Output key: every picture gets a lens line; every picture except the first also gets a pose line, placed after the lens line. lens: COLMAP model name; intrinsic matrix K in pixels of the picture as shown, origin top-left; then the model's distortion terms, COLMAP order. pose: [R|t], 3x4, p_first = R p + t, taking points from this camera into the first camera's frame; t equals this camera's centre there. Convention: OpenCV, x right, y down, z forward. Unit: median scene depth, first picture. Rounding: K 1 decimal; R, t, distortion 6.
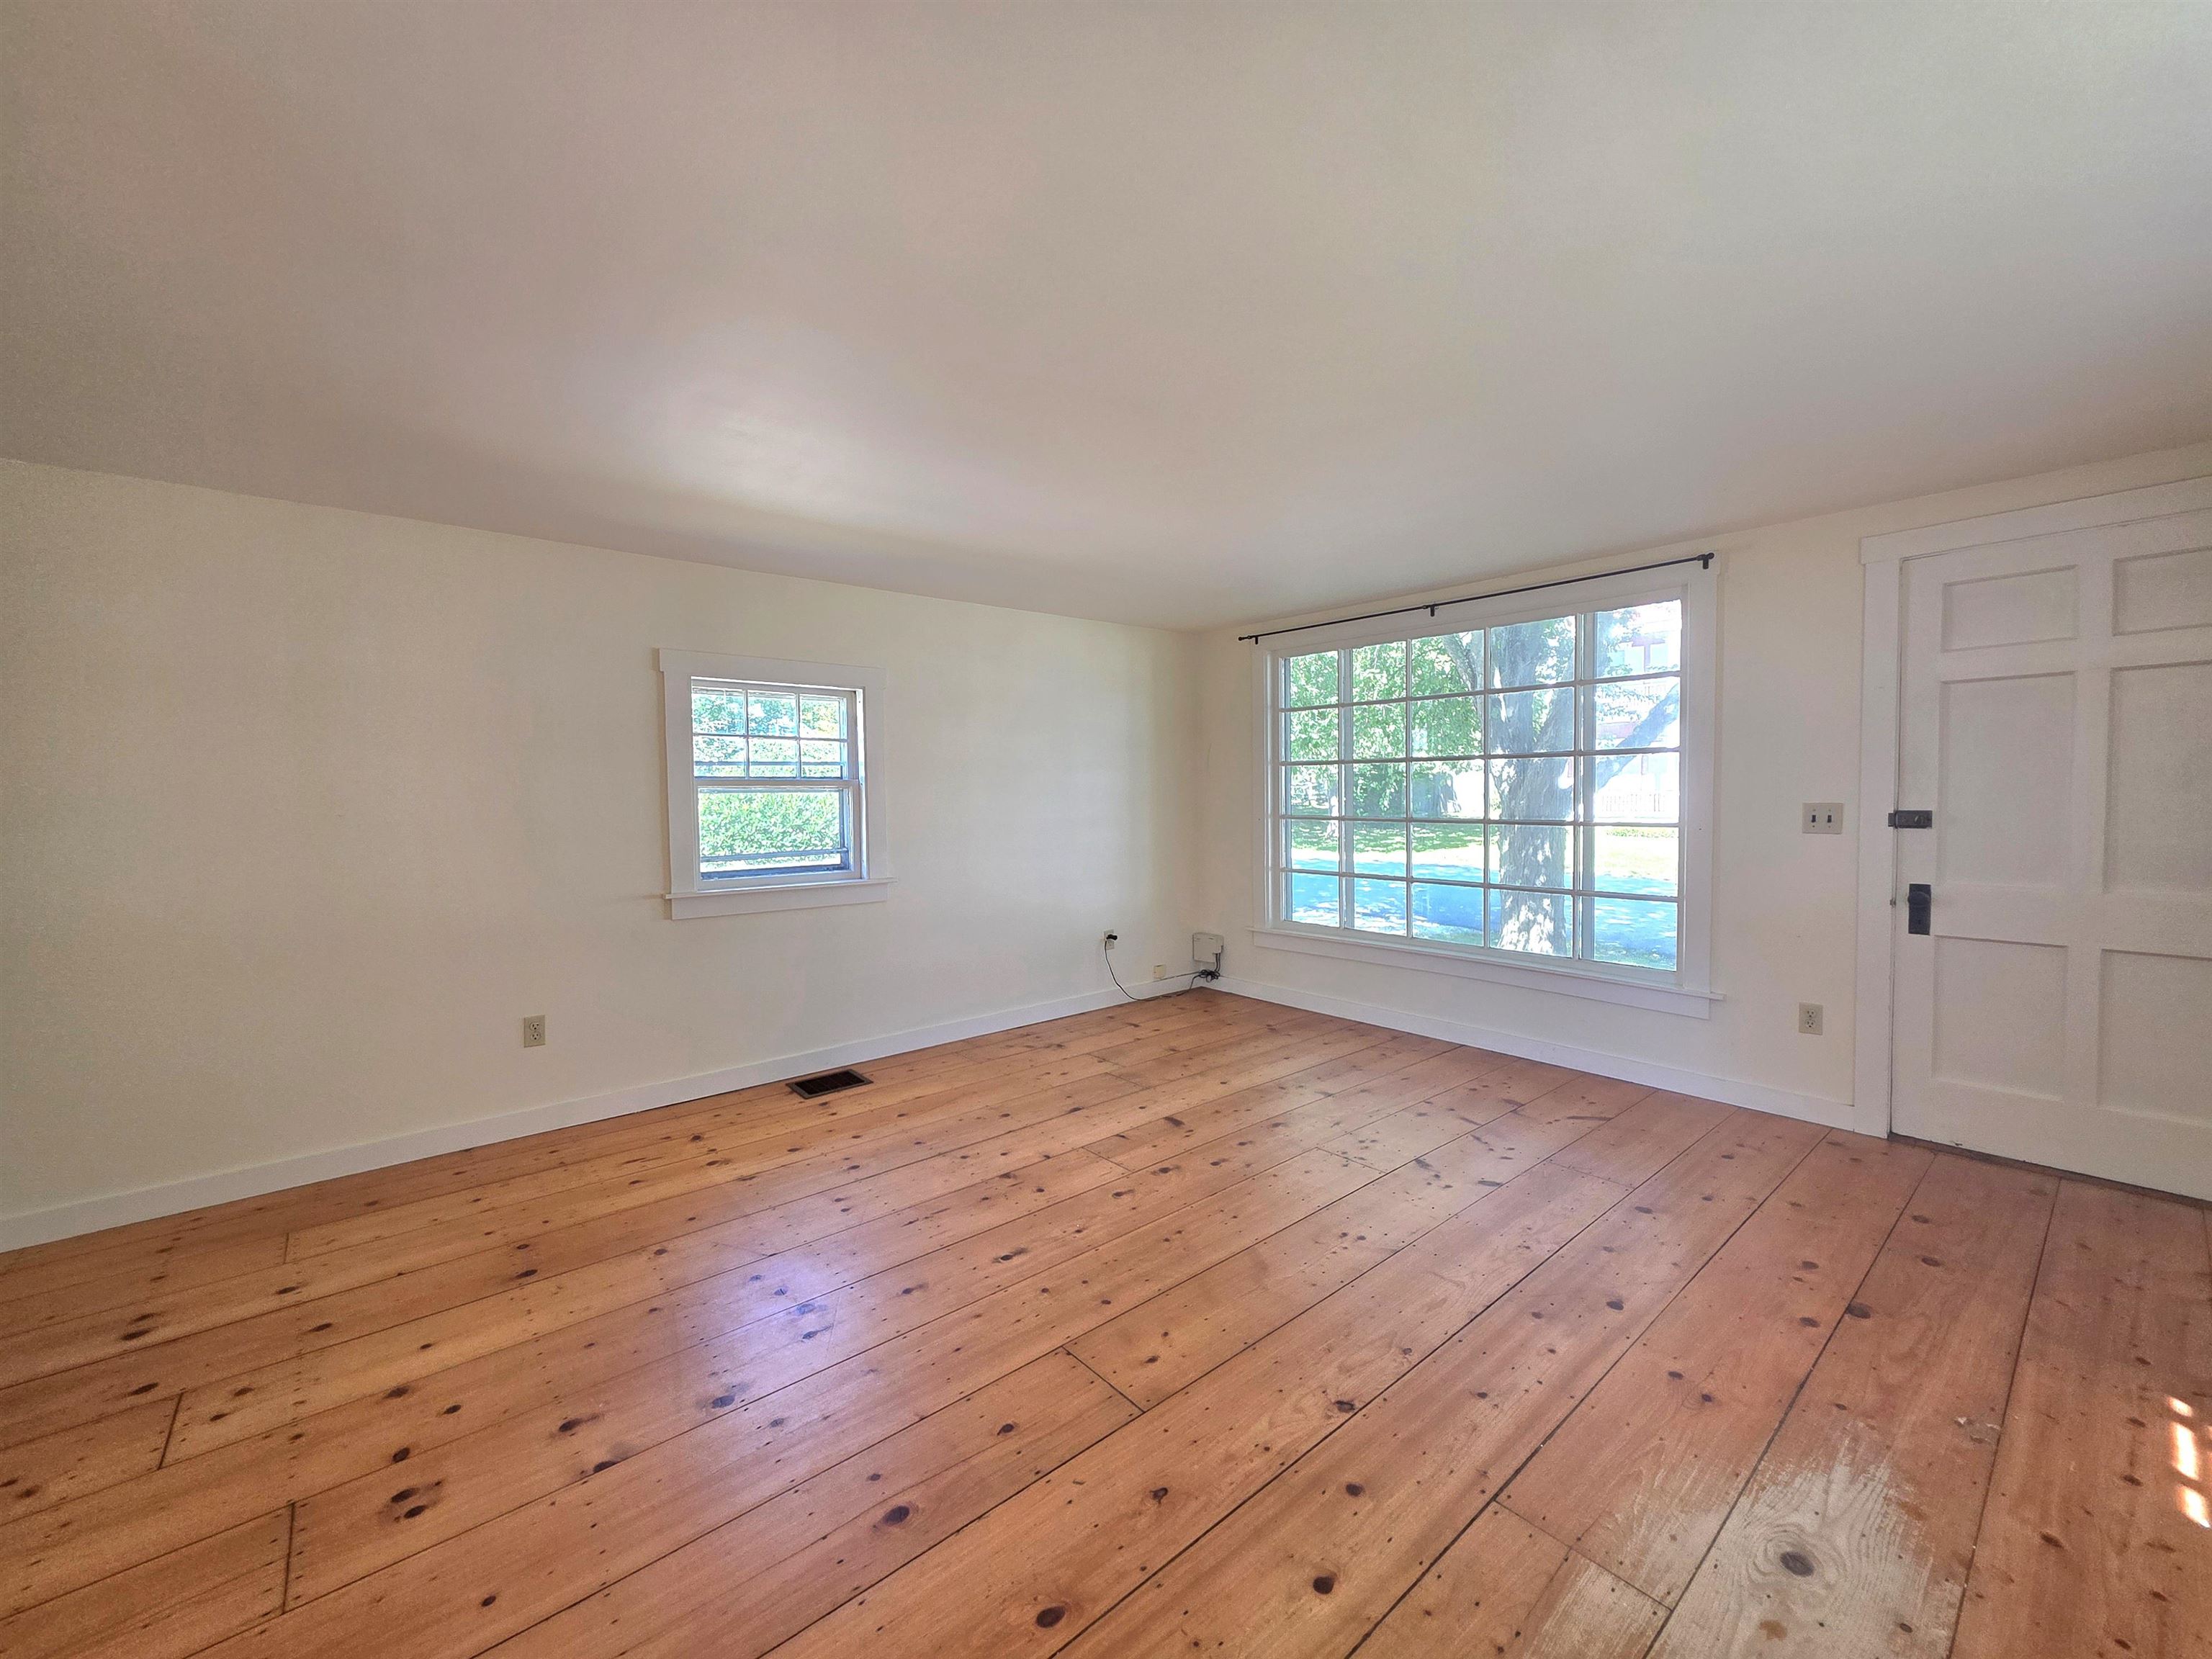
lens RADIAL K [[884.3, 0, 1114.5], [0, 884.3, 825.8], [0, 0, 1]] dist [0.002450, -0.000500]
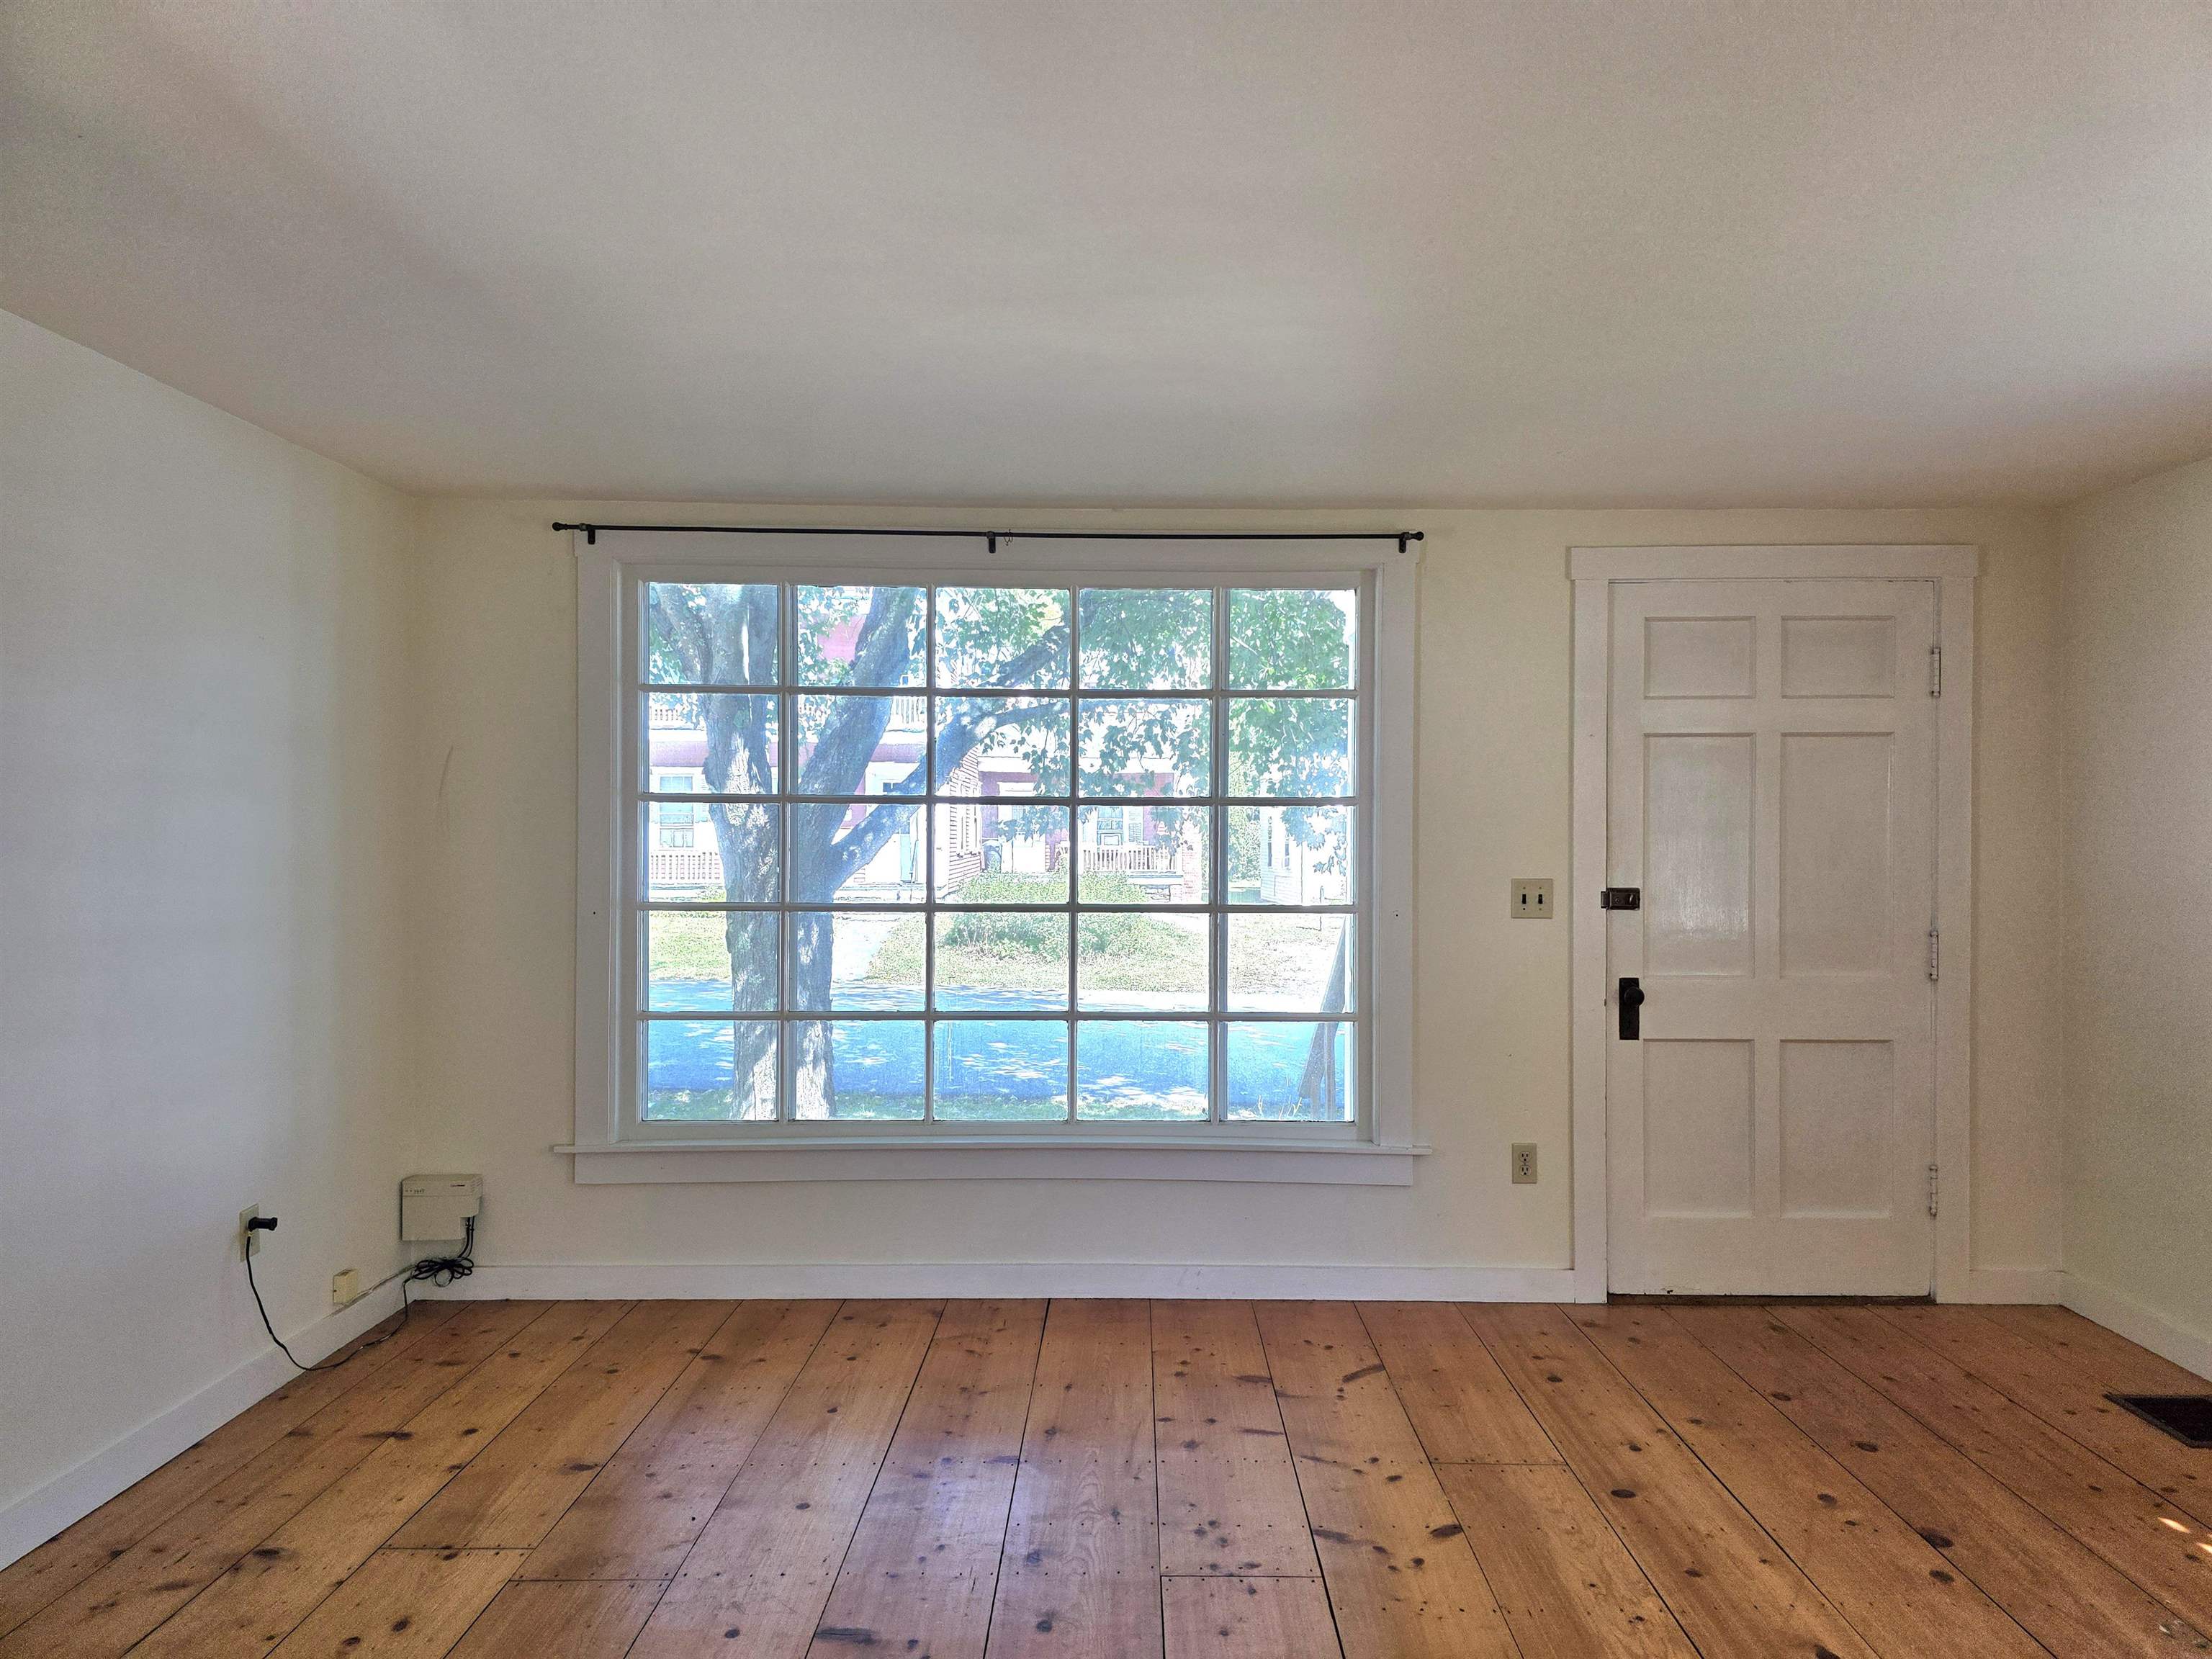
lens RADIAL K [[1473.4, 0, 1139.0], [0, 1473.4, 834.5], [0, 0, 1]] dist [0.063714, -0.054200]
pose [[0.649676, 0.018459, 0.759987, -0.393694], [0.018666, 0.999016, -0.040221, -0.018180], [-0.759982, 0.040317, 0.648693, 0.412337]]
